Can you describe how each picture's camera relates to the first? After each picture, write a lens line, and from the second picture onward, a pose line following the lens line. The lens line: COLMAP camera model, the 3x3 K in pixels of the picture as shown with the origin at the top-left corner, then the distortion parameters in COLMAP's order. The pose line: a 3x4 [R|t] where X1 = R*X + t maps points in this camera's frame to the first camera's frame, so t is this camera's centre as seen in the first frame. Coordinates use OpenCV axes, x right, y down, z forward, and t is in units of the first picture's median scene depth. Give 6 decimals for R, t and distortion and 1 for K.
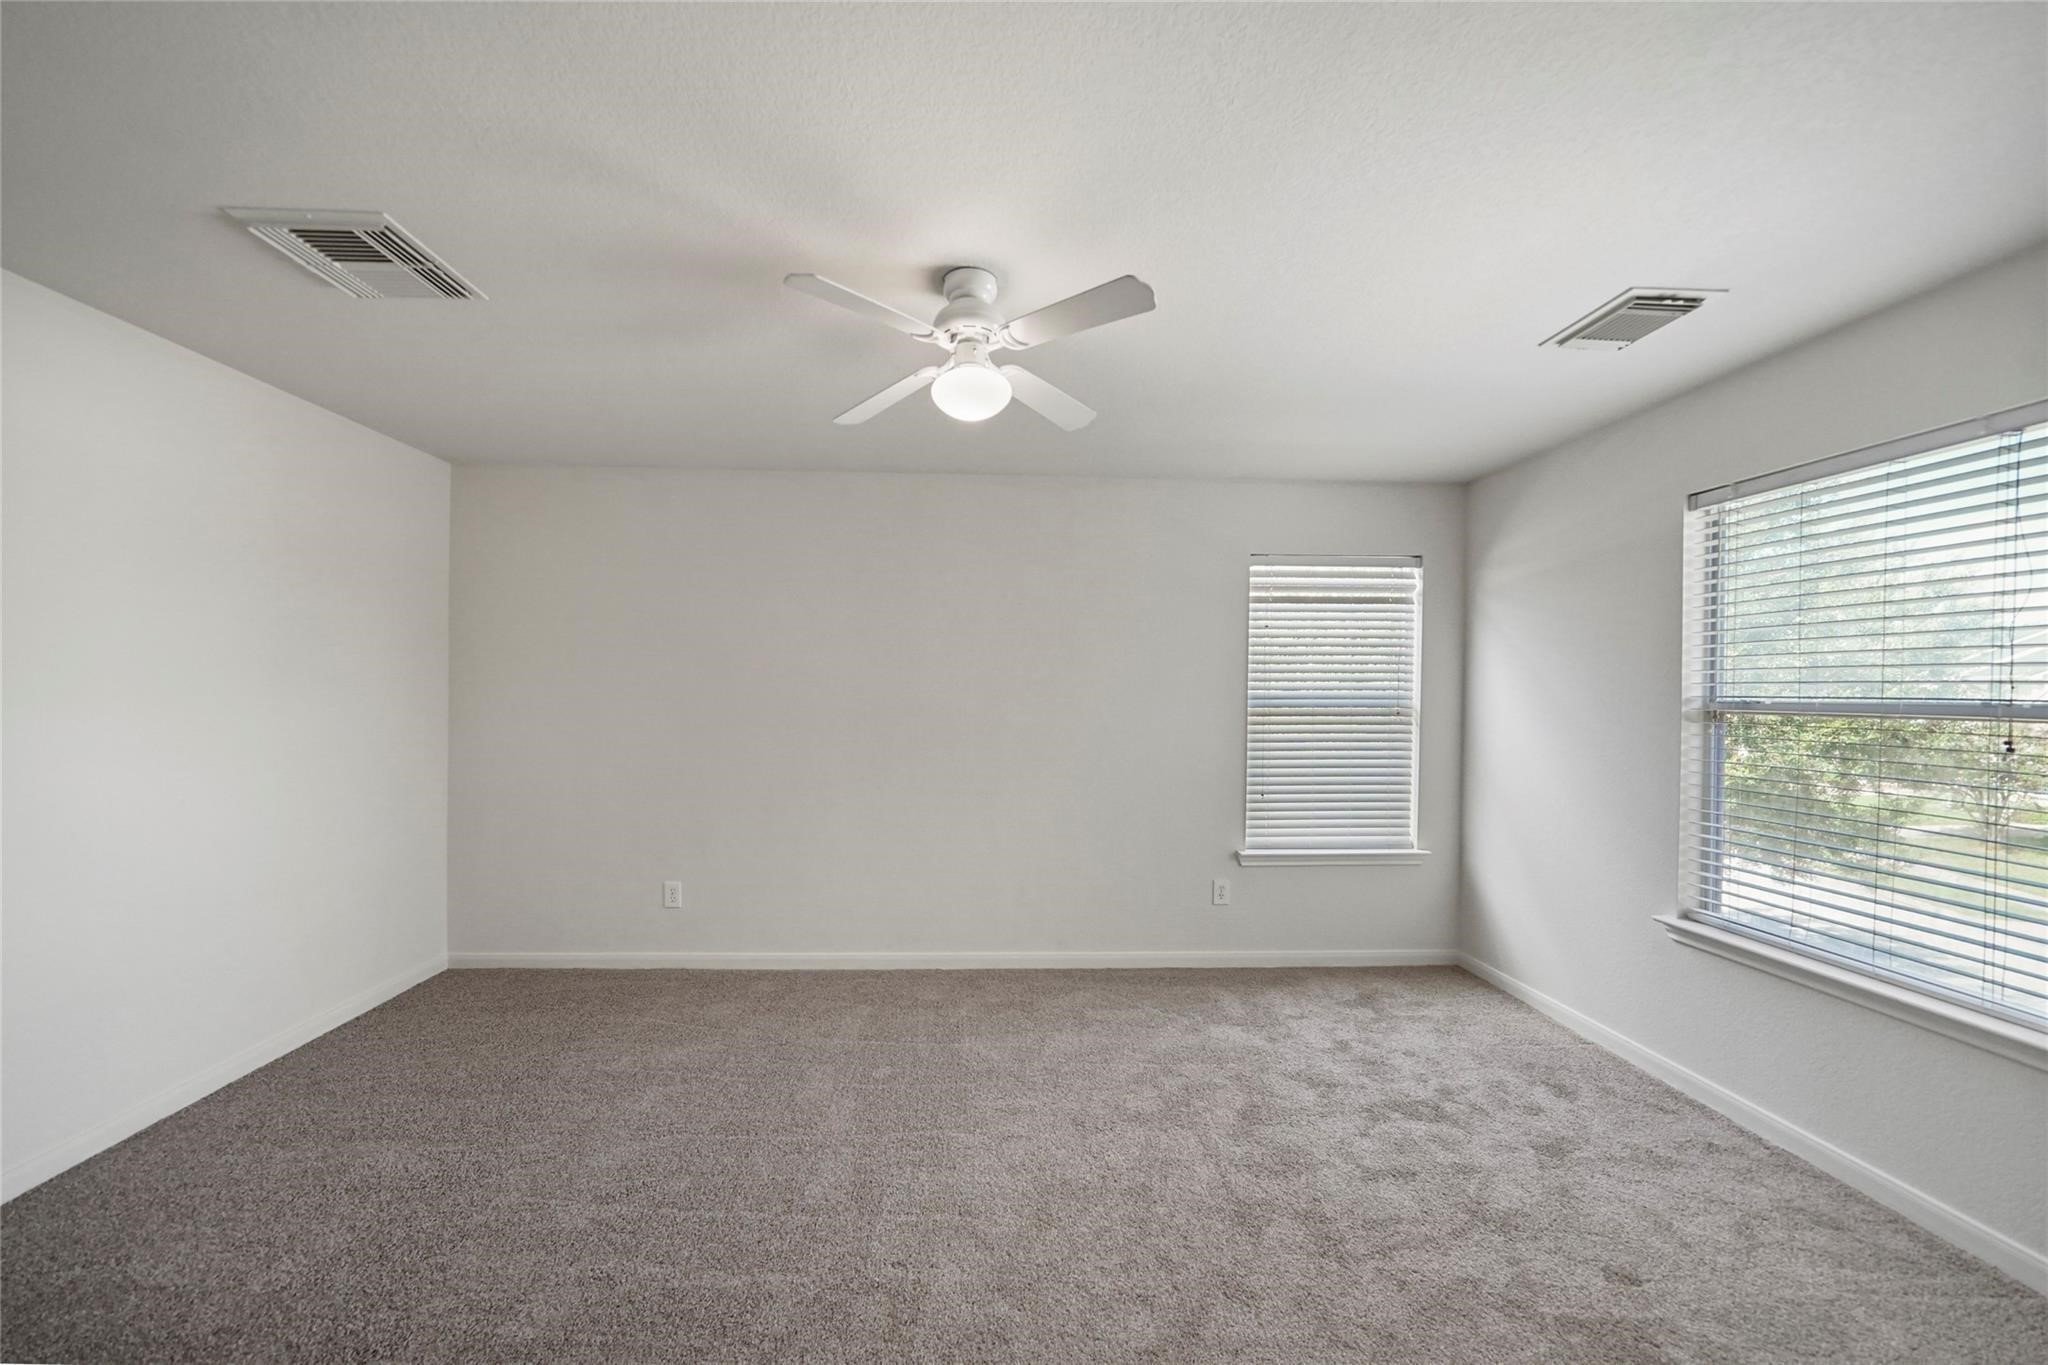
lens RADIAL K [[741.6, 0, 1038.9], [0, 741.6, 699.2], [0, 0, 1]] dist [0.000558, 0.000159]
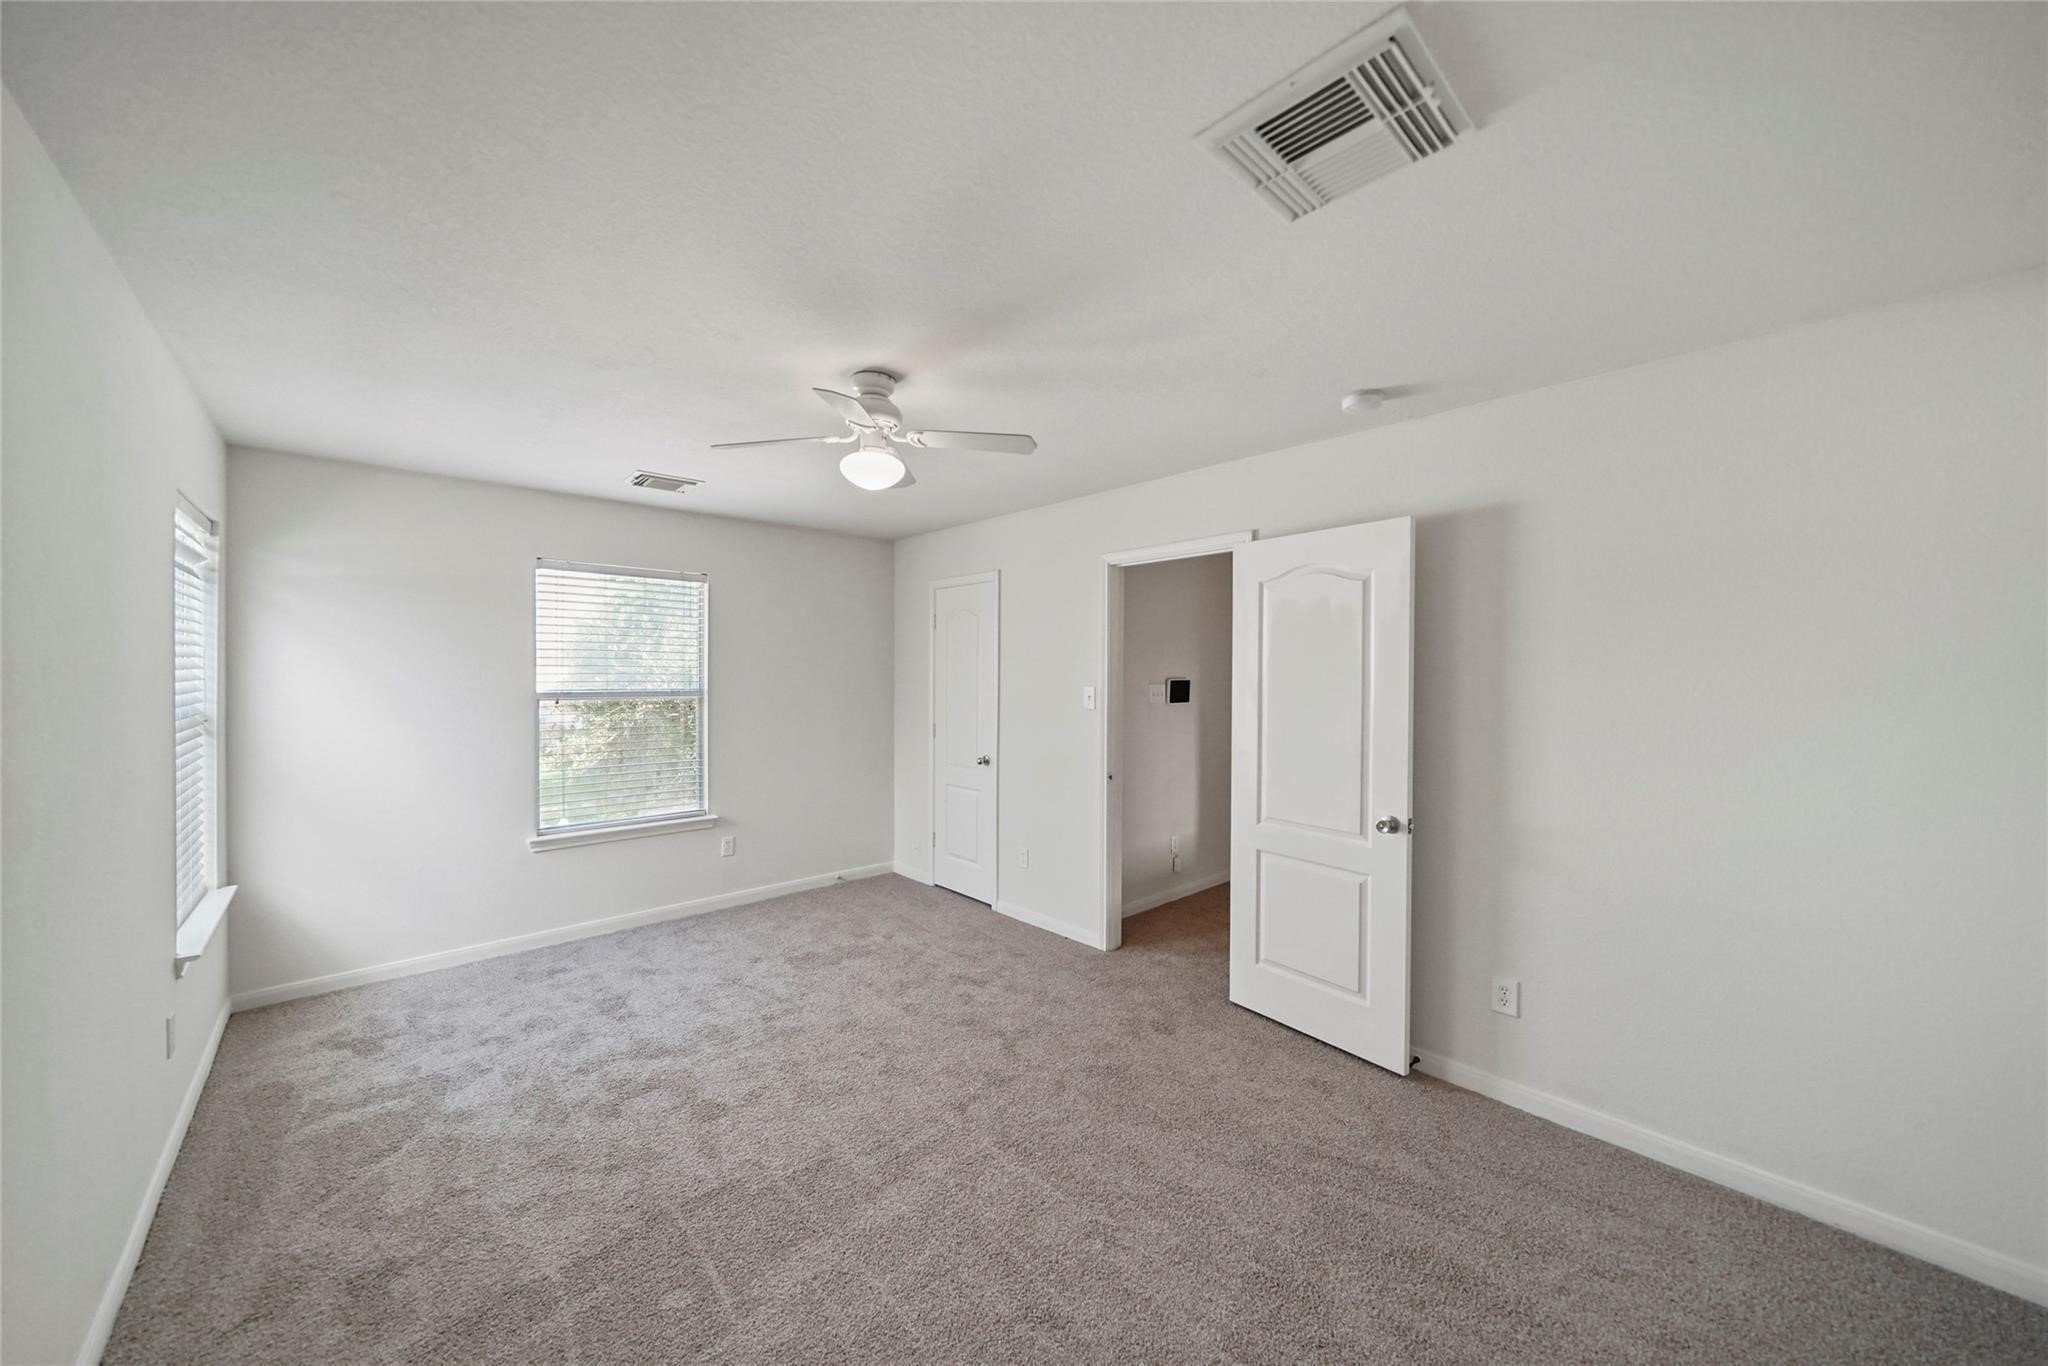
lens RADIAL K [[722.9, 0, 1026.6], [0, 722.9, 692.4], [0, 0, 1]] dist [-0.002137, 0.000210]
pose [[-0.640409, -0.027252, 0.767550, -0.900358], [-0.000042, 0.999372, 0.035448, -0.045089], [-0.768034, 0.022669, -0.640008, 1.199027]]
